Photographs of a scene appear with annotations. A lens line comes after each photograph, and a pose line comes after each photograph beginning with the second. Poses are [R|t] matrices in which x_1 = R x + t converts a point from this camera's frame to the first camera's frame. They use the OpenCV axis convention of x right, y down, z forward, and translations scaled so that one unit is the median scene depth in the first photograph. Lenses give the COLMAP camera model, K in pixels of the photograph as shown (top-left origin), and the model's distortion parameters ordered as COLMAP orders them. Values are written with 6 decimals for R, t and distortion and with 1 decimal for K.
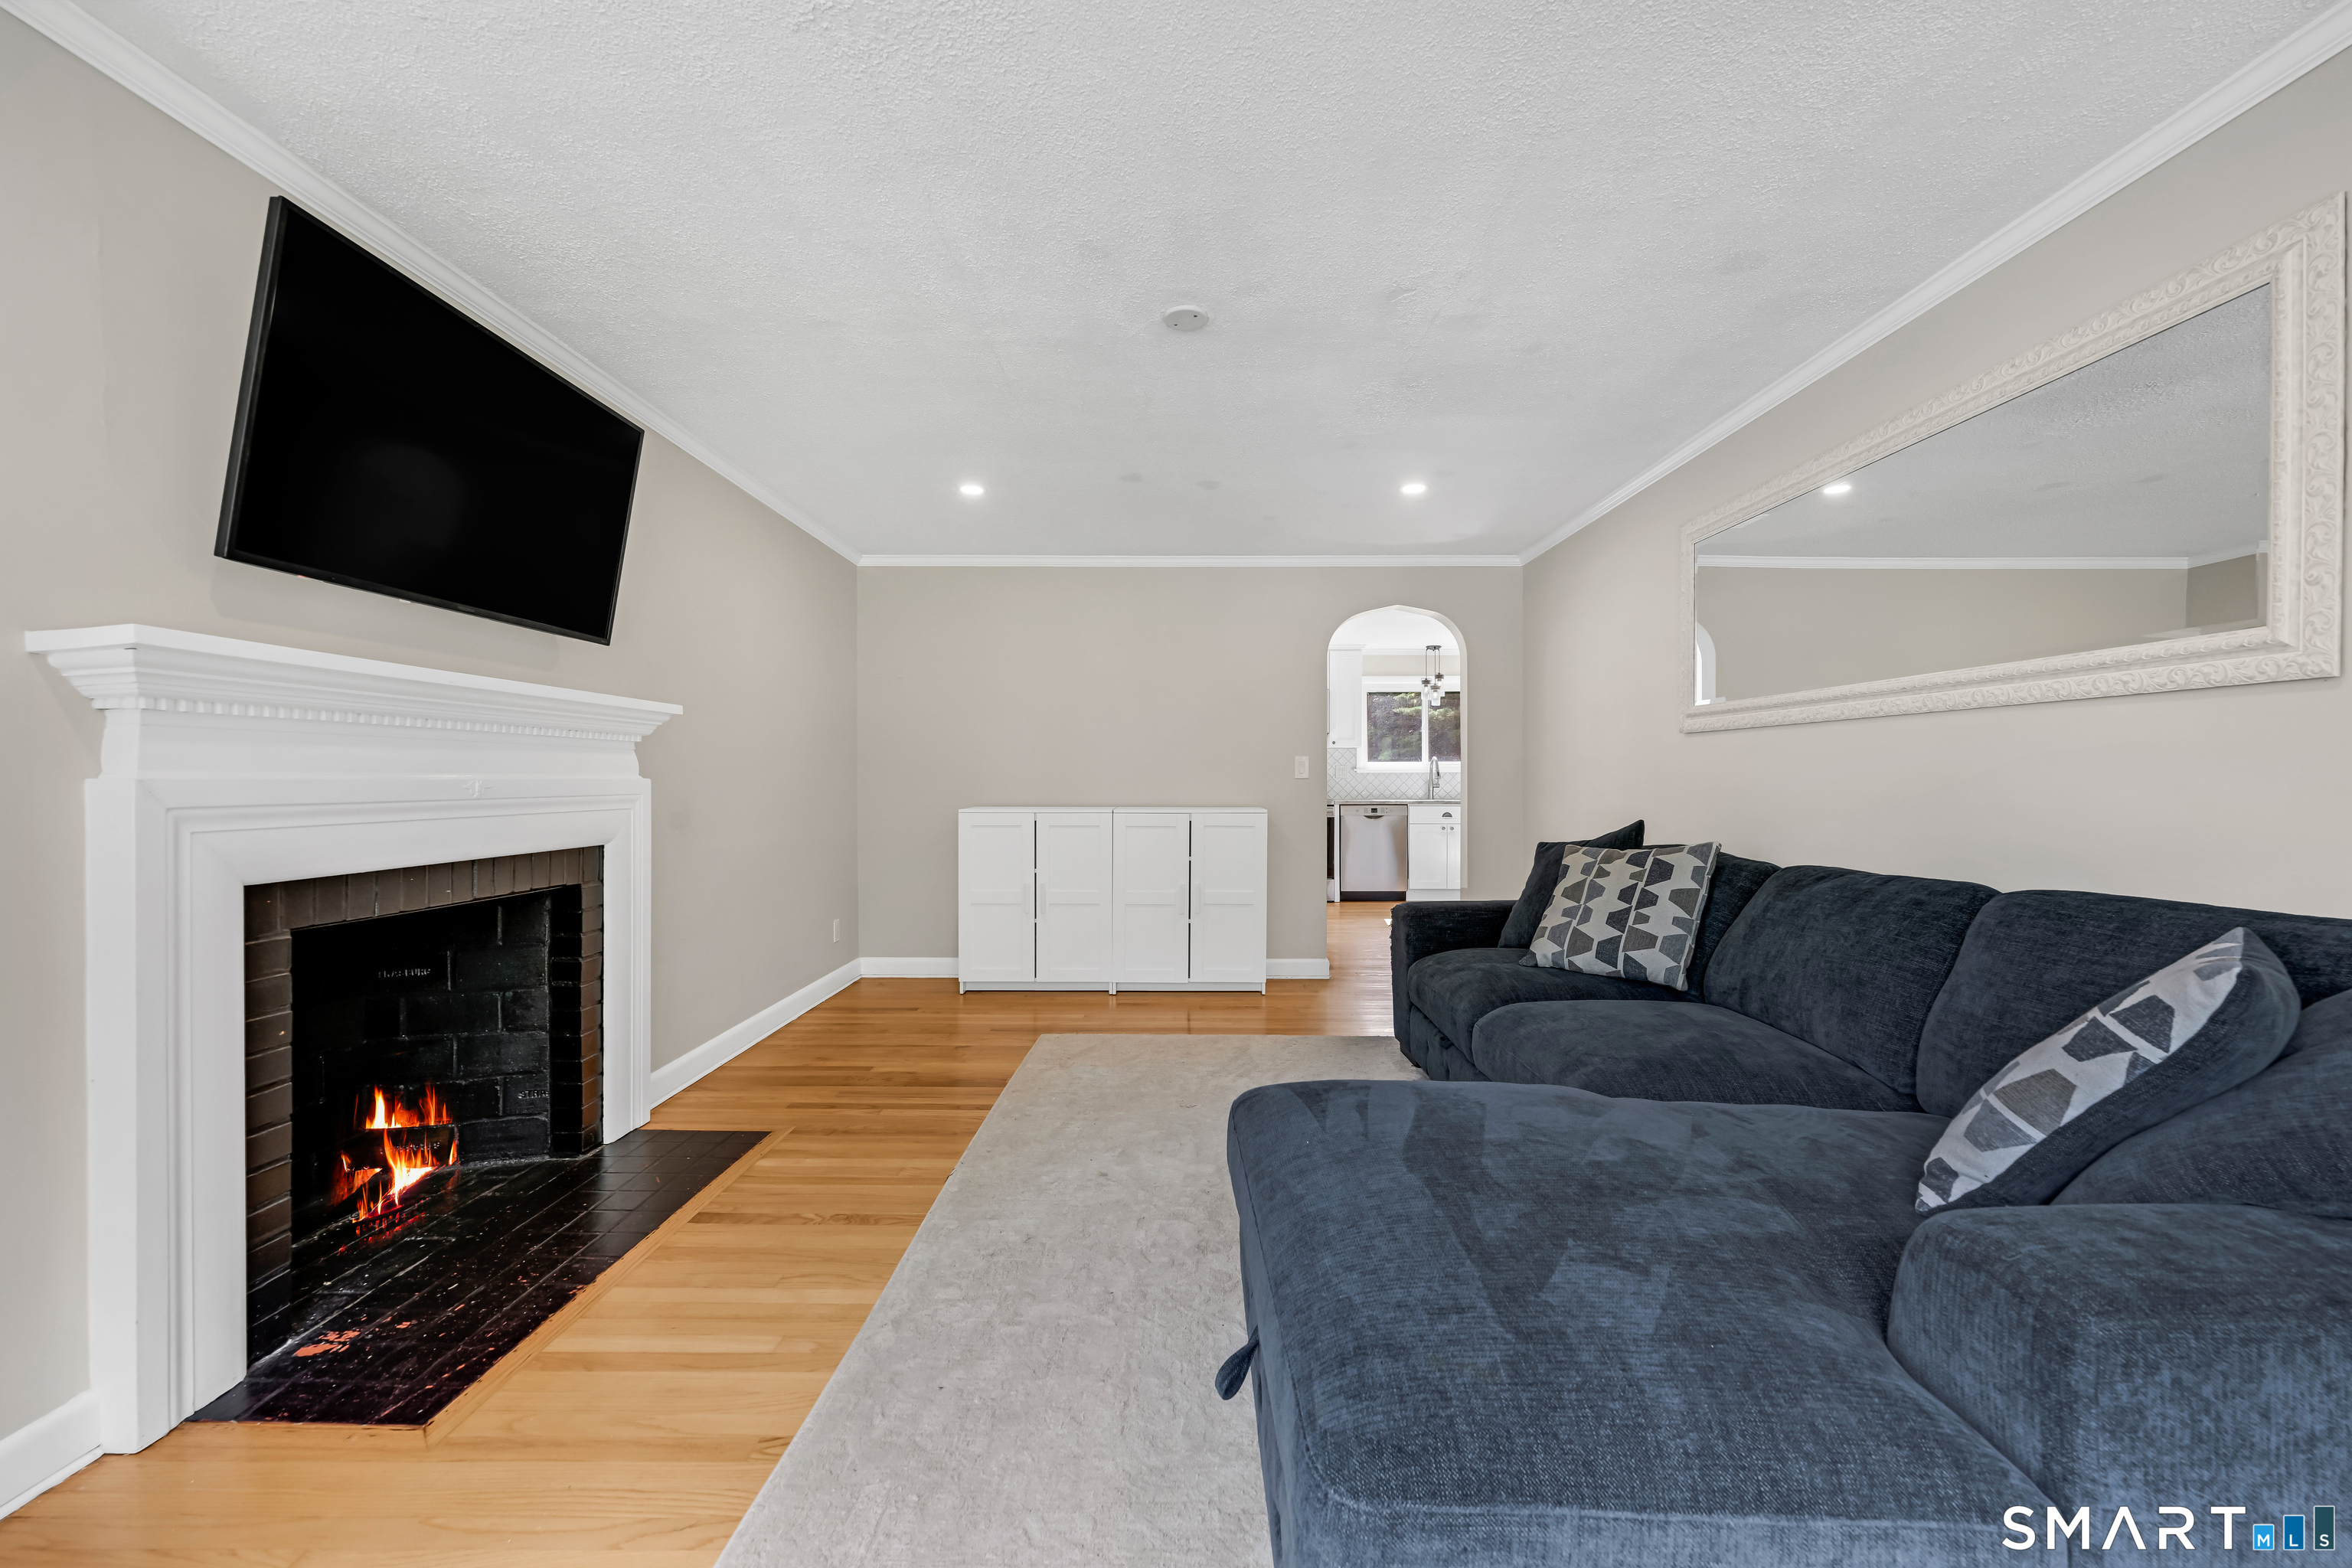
lens RADIAL K [[1070.2, 0, 1175.8], [0, 1070.2, 772.0], [0, 0, 1]] dist [-0.004957, -0.000548]
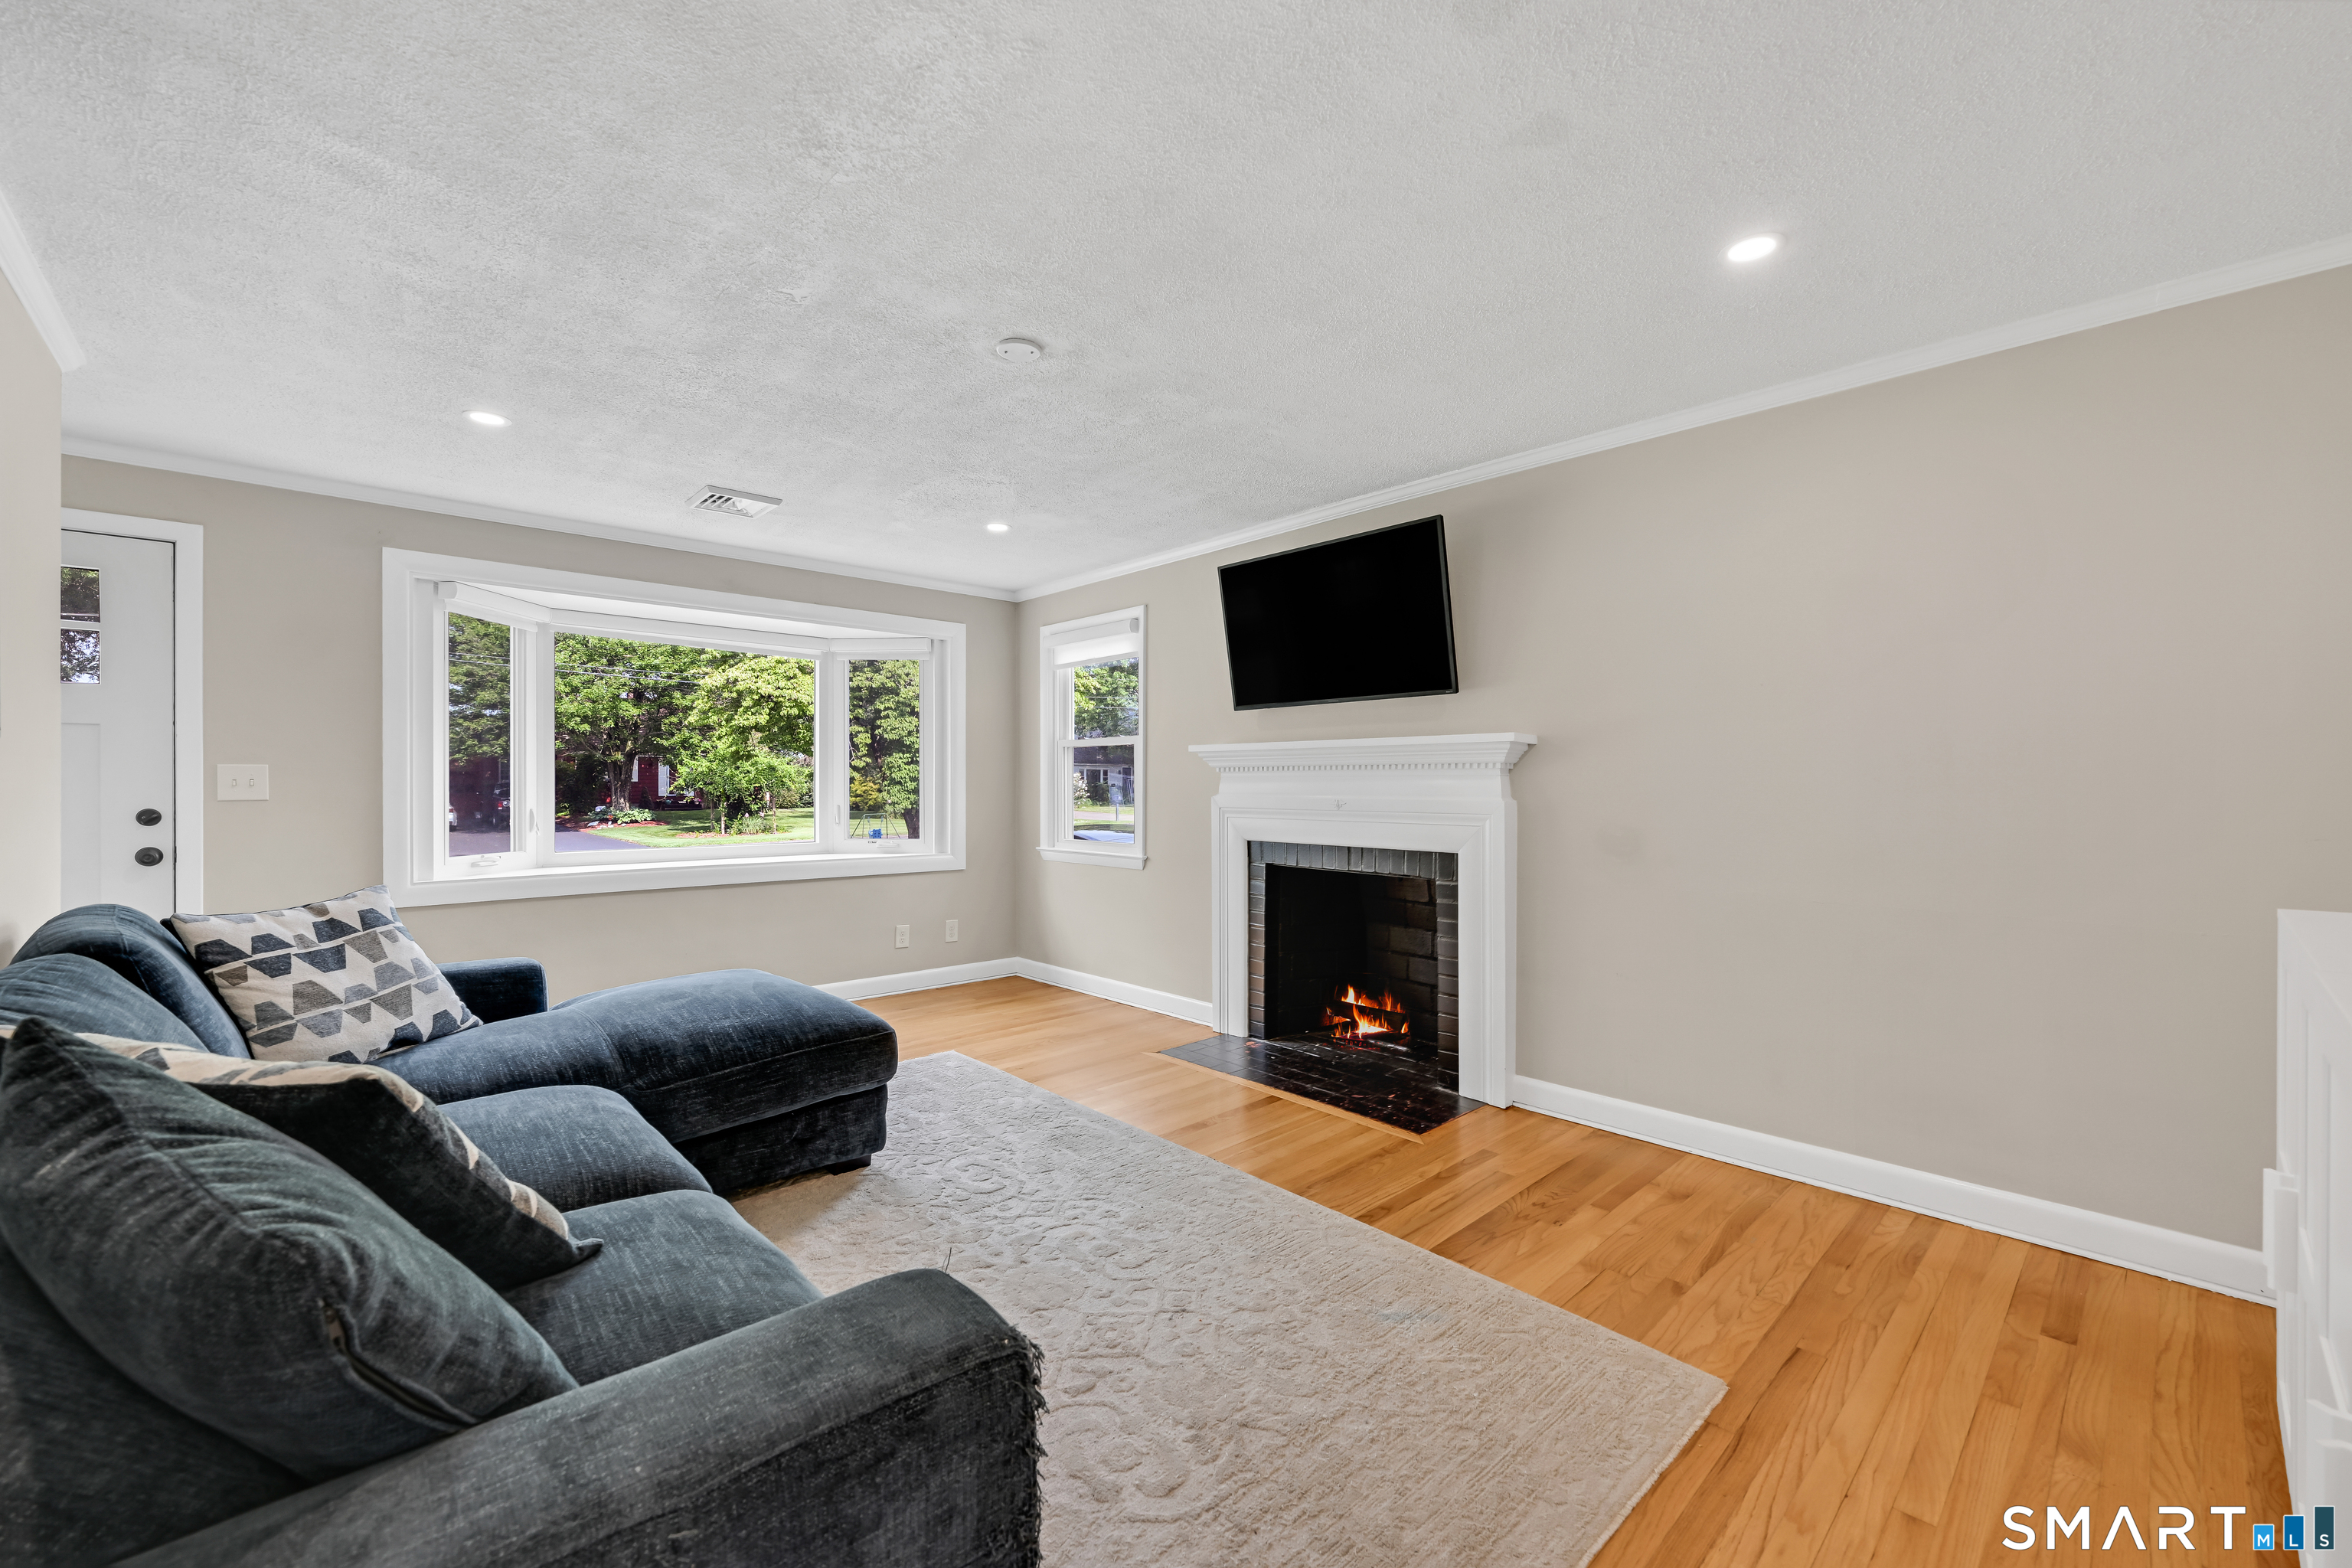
lens RADIAL K [[945.8, 0, 1175.0], [0, 945.8, 783.6], [0, 0, 1]] dist [-0.002088, -0.000332]
pose [[-0.723921, 0.009433, -0.689818, 0.498499], [0.004176, 0.999948, 0.009290, -0.028388], [0.689870, 0.003845, -0.723923, 1.684620]]
